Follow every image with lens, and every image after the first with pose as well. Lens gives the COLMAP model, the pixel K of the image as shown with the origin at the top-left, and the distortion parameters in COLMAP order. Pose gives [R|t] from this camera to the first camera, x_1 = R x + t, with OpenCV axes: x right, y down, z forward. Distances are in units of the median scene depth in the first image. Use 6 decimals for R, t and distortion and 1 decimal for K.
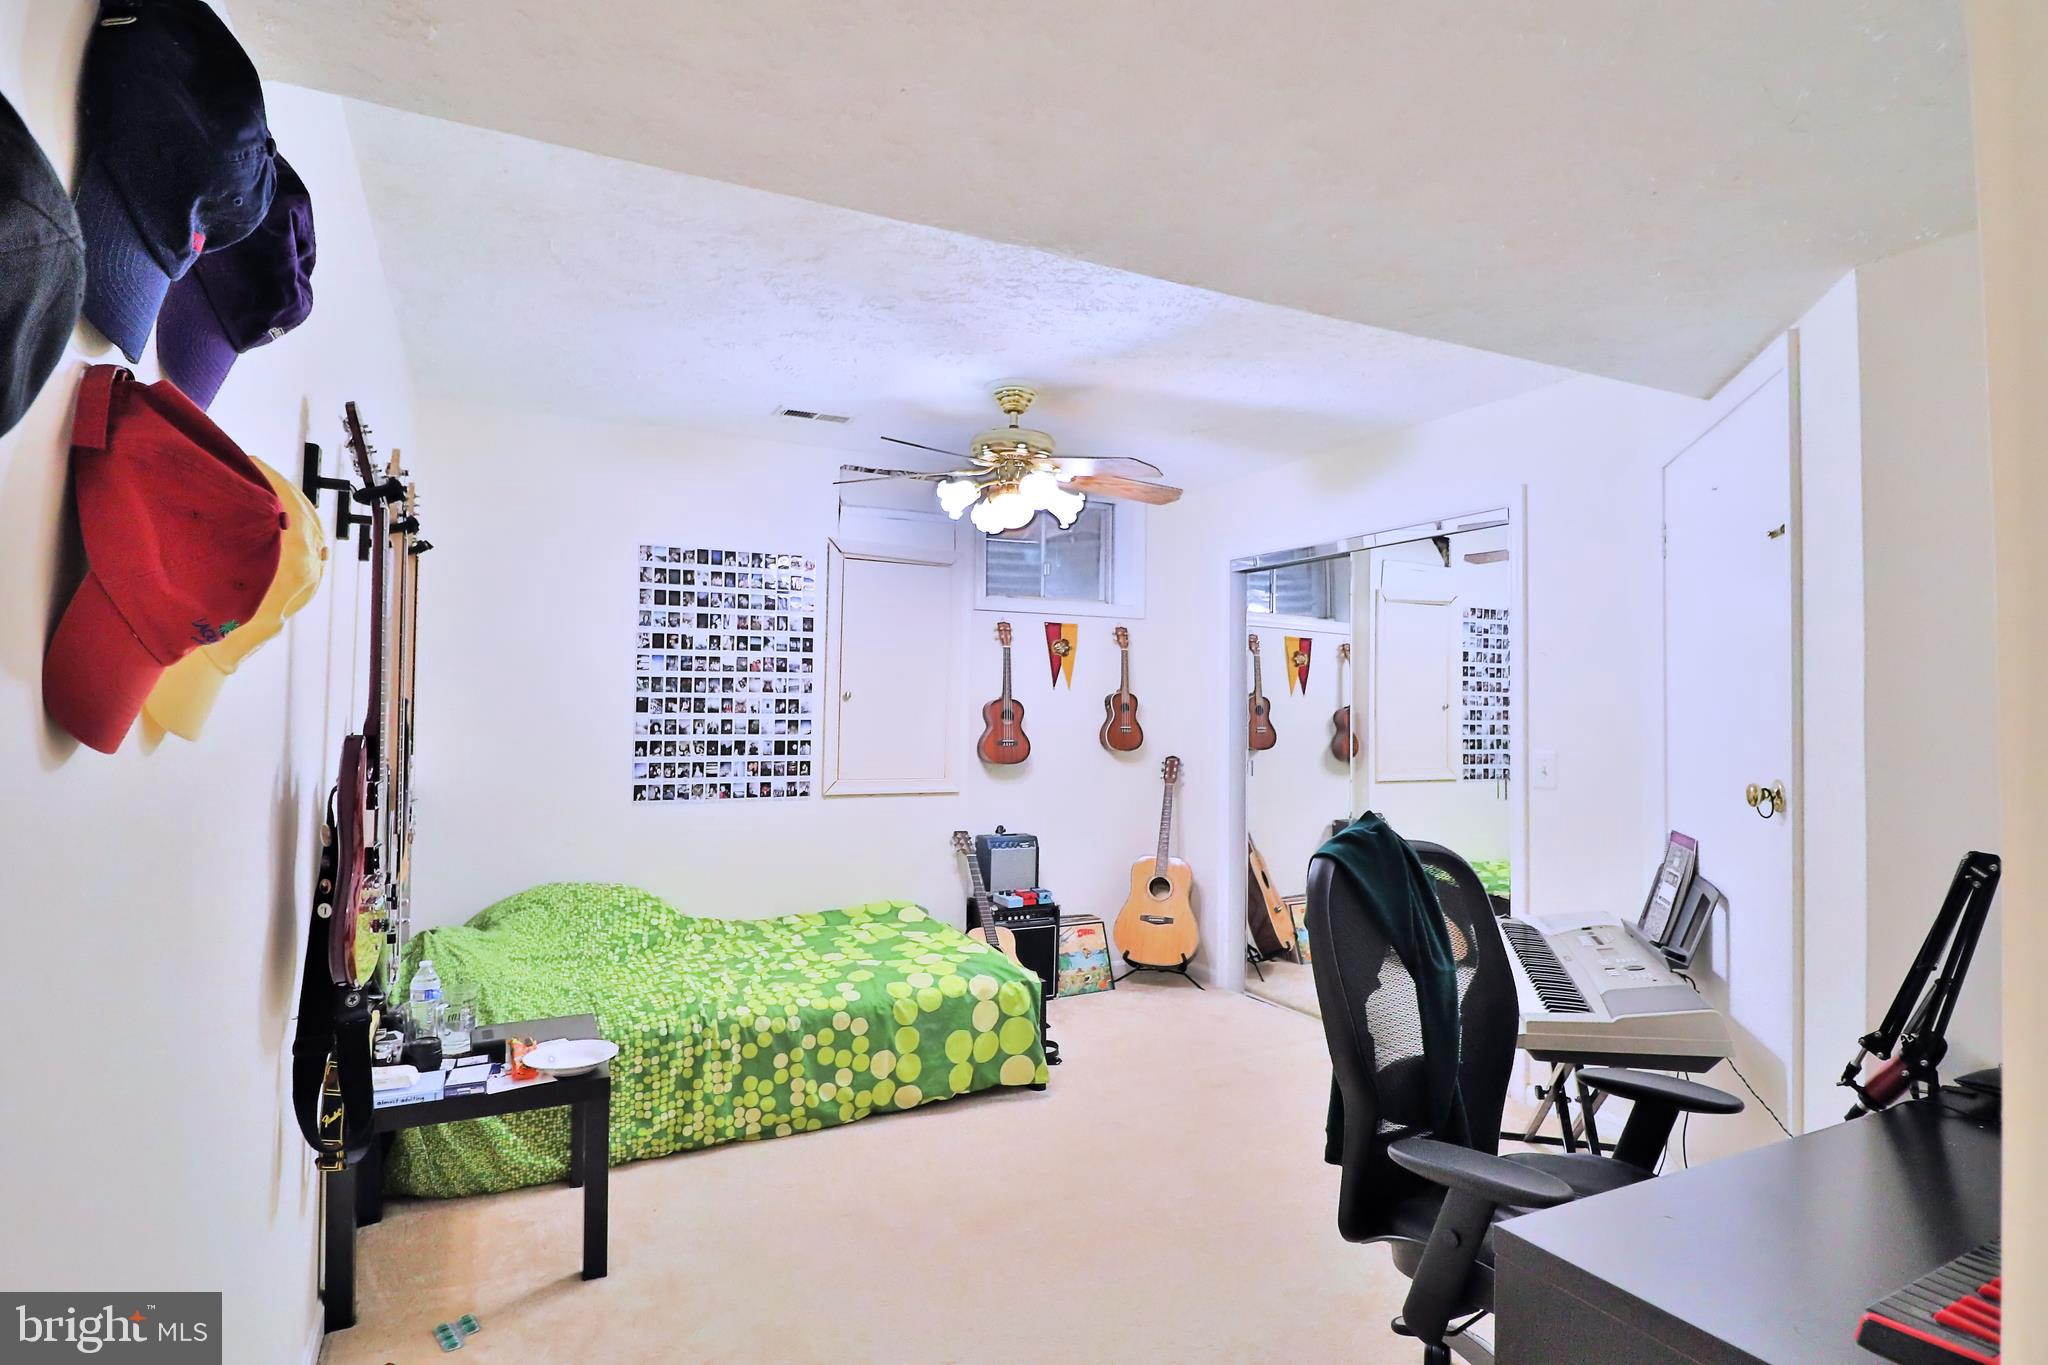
lens RADIAL K [[1058.1, 0, 1023.6], [0, 1058.1, 667.3], [0, 0, 1]] dist [0.001801, -0.015541]
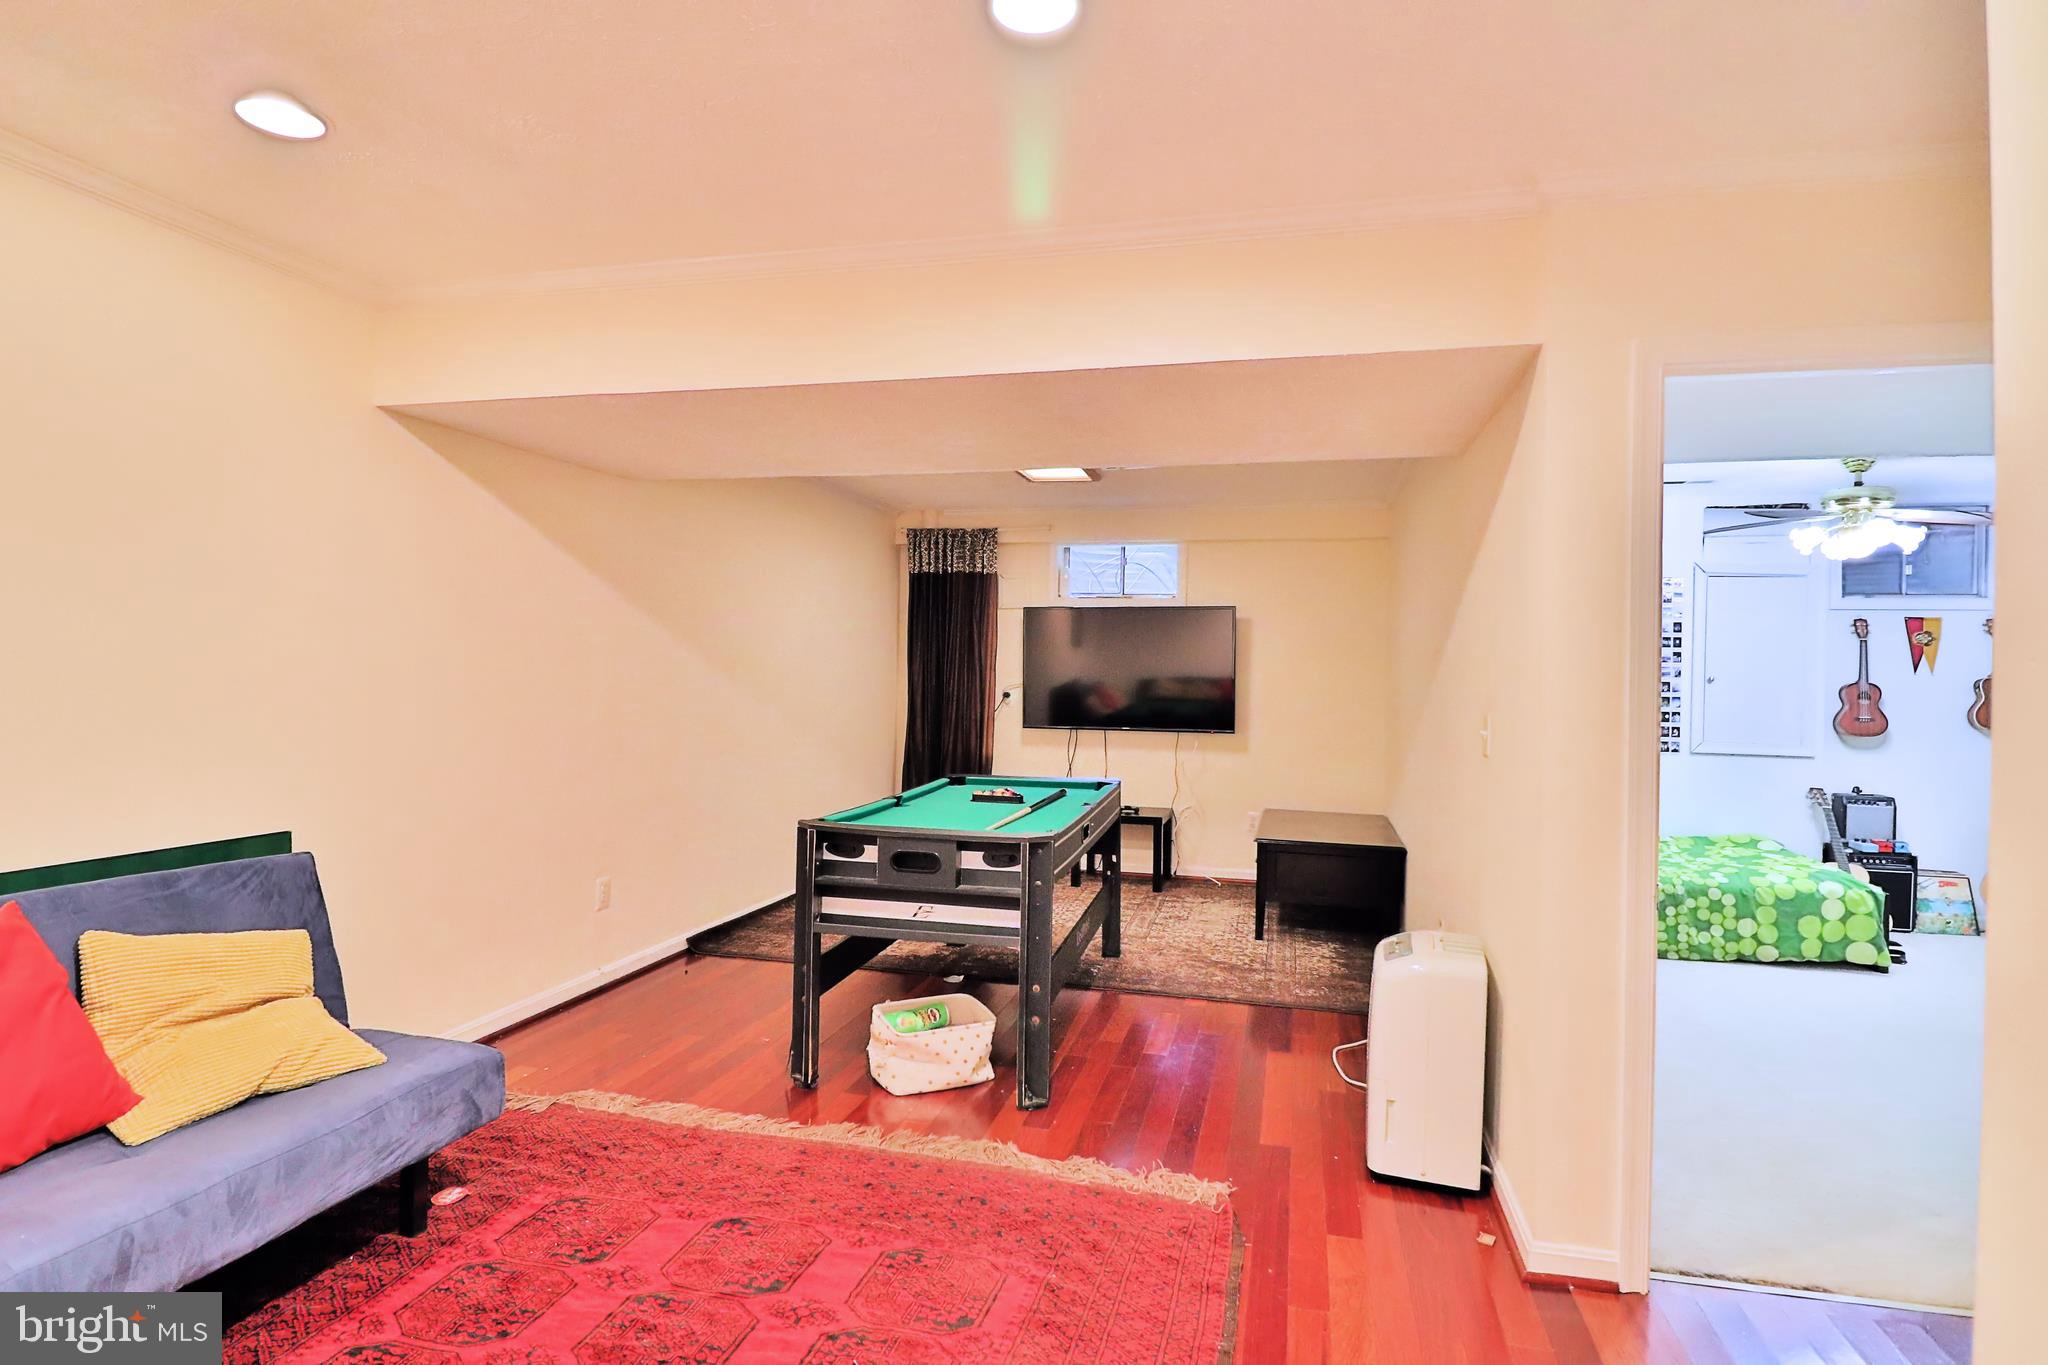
lens RADIAL K [[1058.1, 0, 1023.6], [0, 1058.1, 667.3], [0, 0, 1]] dist [0.001801, -0.015541]
pose [[0.752492, -0.001579, -0.658600, 0.074642], [0.016139, 0.999741, 0.016043, -0.030668], [0.658404, -0.022701, 0.752322, -0.735543]]
